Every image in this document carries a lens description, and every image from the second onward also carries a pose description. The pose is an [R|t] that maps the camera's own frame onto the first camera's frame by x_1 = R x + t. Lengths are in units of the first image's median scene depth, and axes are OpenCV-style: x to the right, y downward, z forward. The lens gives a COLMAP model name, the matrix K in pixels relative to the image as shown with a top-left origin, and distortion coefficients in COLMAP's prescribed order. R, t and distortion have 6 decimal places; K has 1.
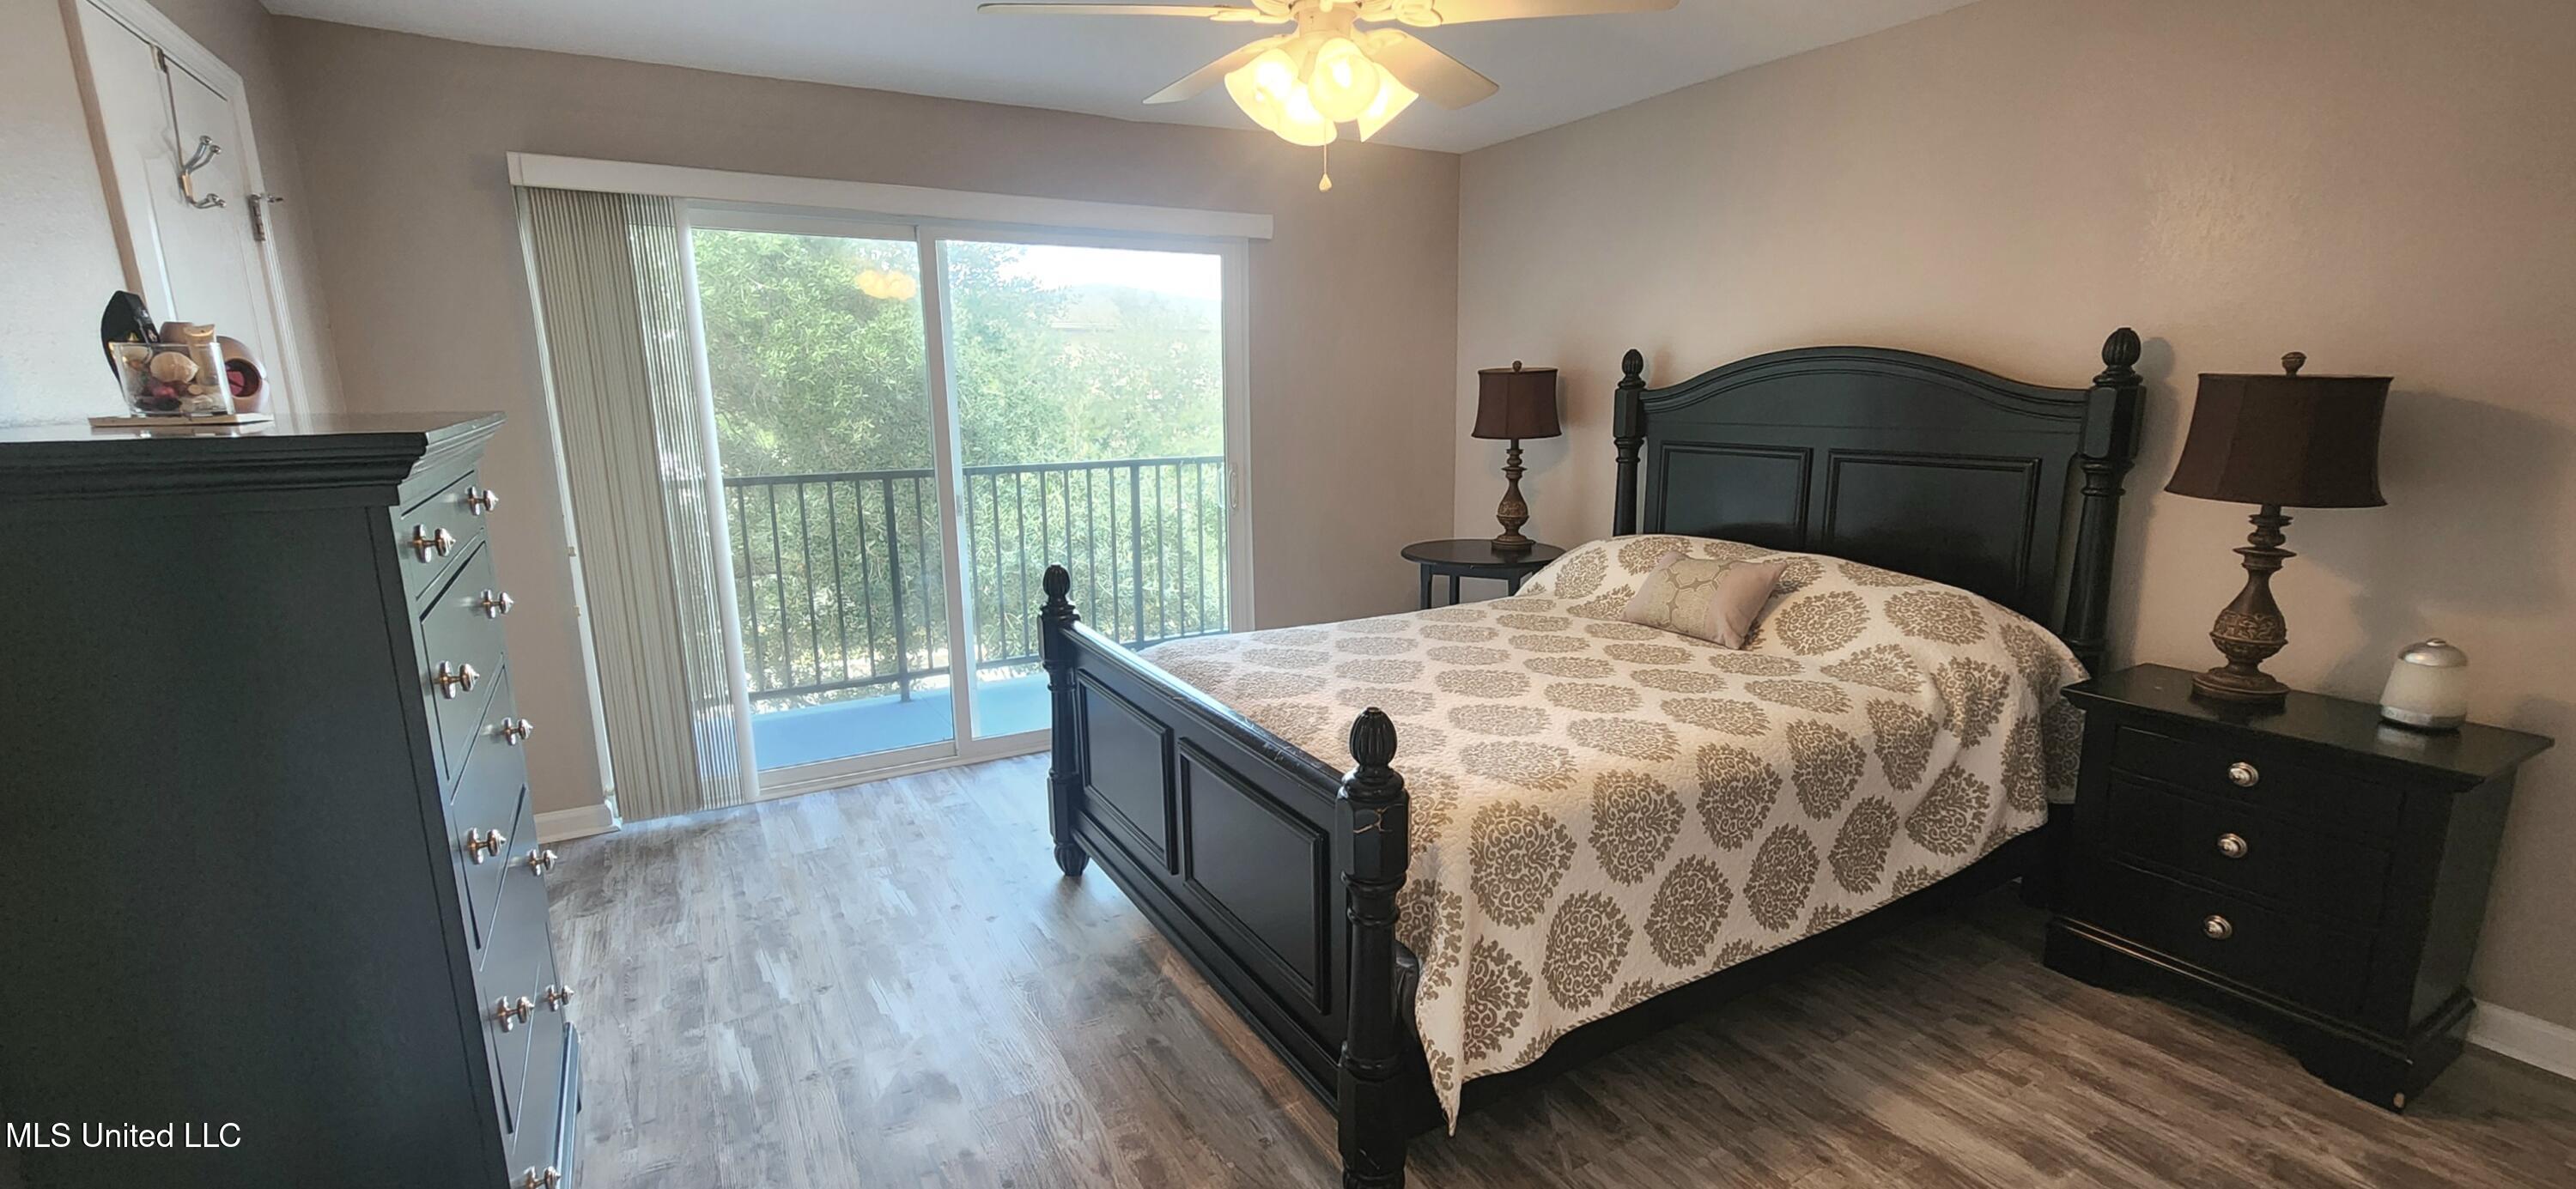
lens RADIAL K [[1077.0, 0, 1288.0], [0, 1077.0, 594.5], [0, 0, 1]] dist [-0.000503, 0.000080]
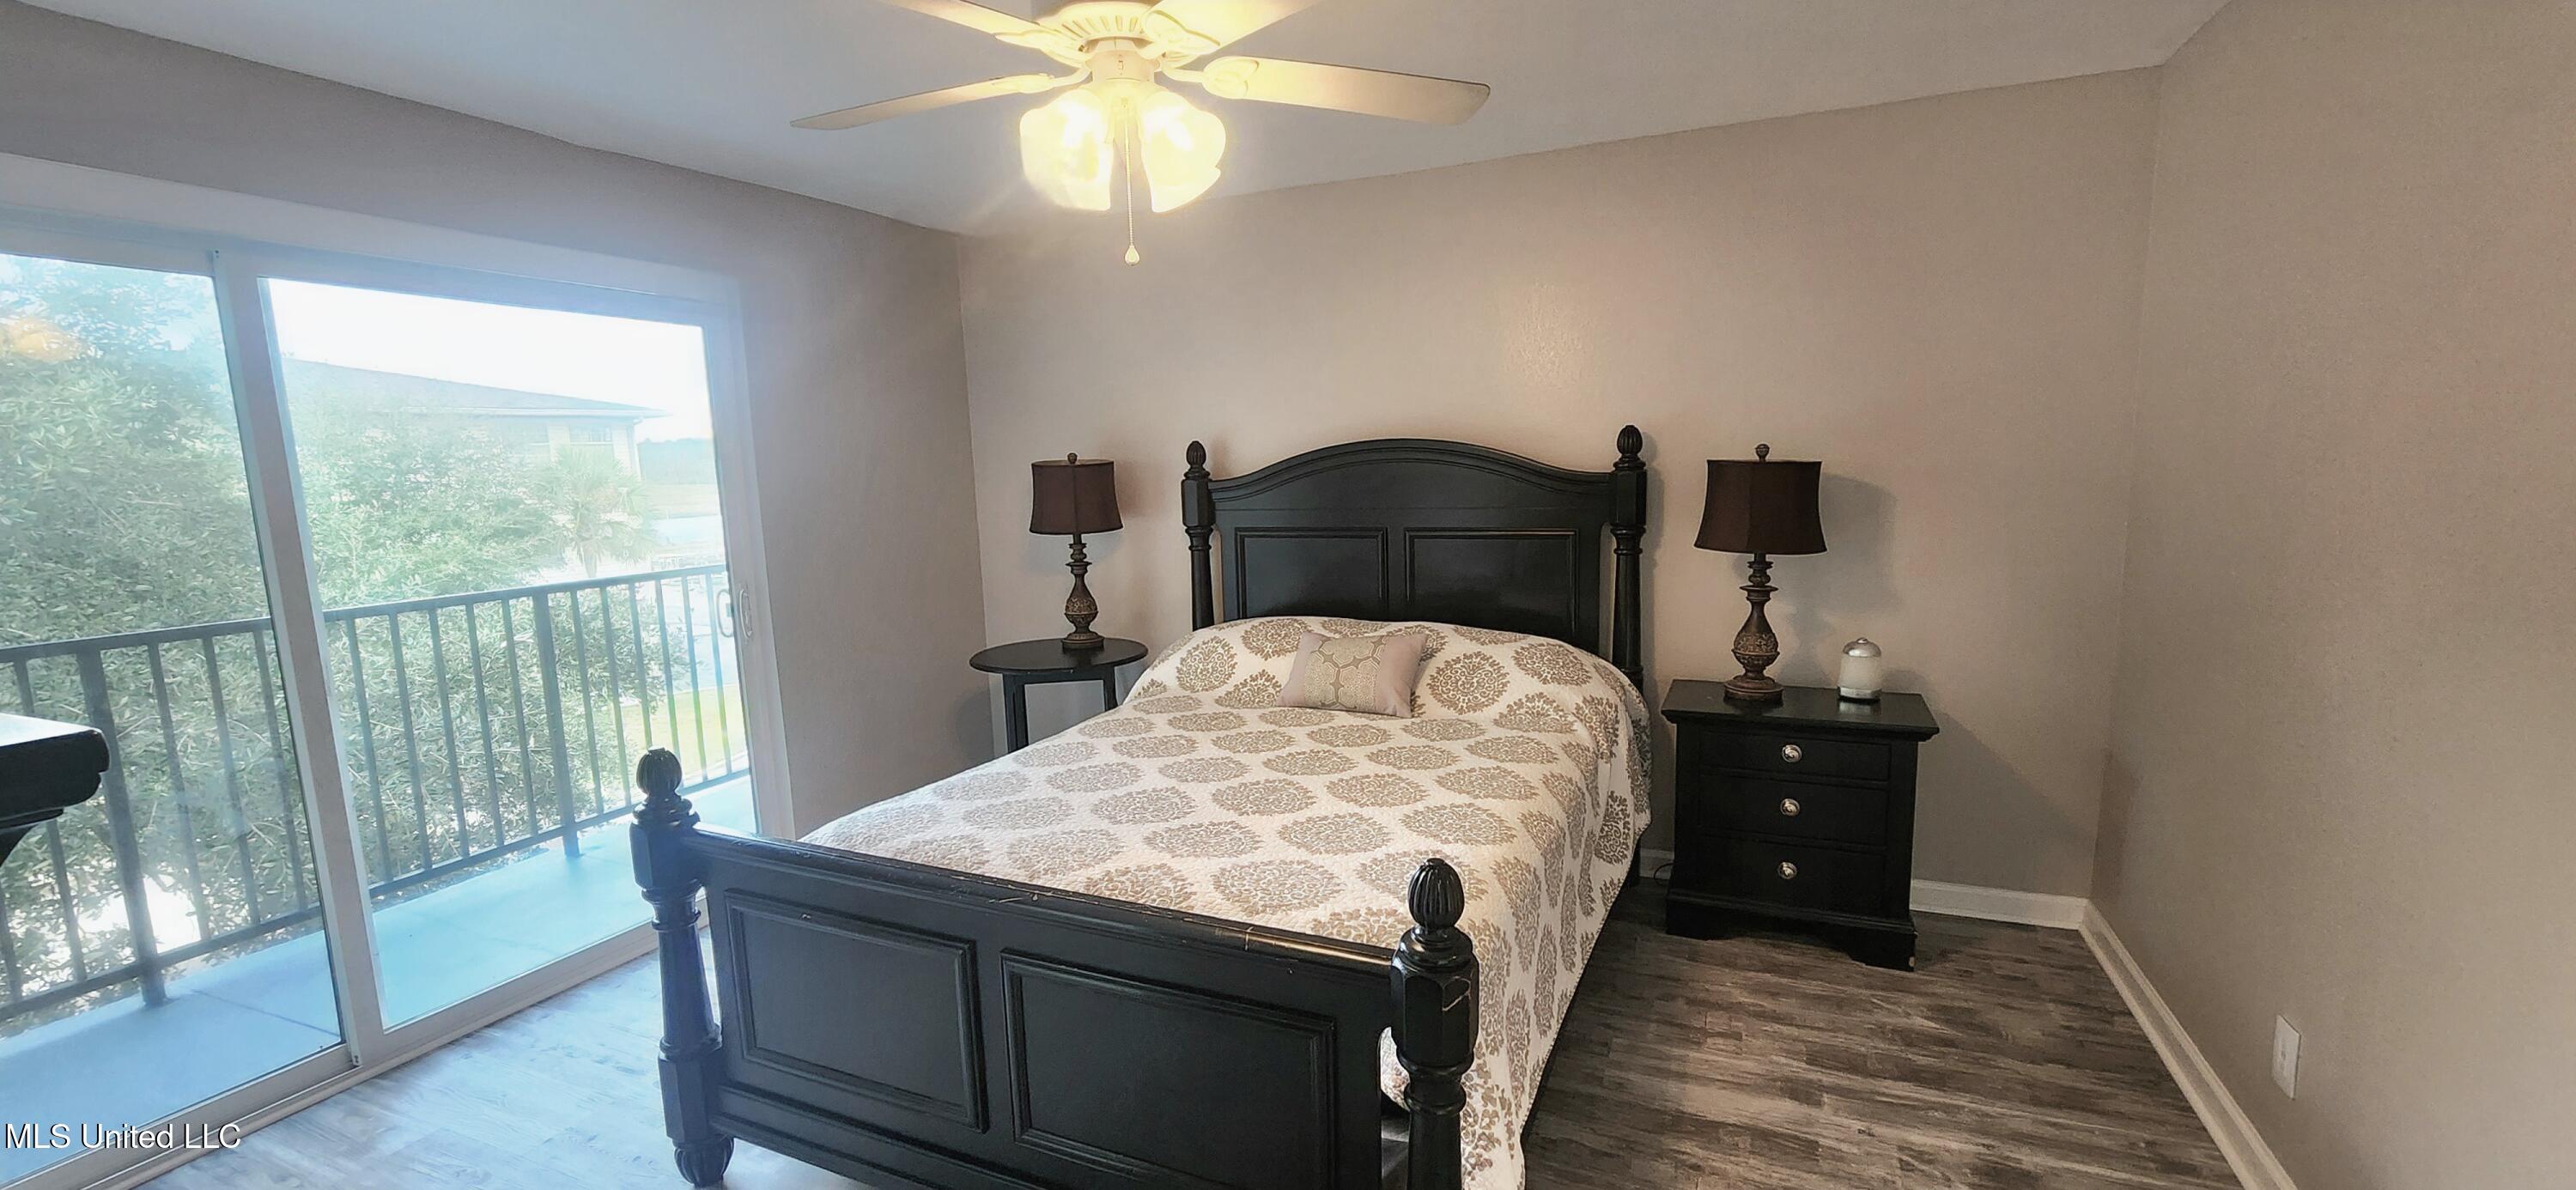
lens RADIAL K [[1045.1, 0, 1293.8], [0, 1045.1, 601.2], [0, 0, 1]] dist [-0.000541, 0.000050]
pose [[0.810416, -0.092158, 0.578561, -0.293555], [0.131030, 0.991046, -0.025678, -0.057188], [-0.571014, 0.096619, 0.815235, 0.220874]]
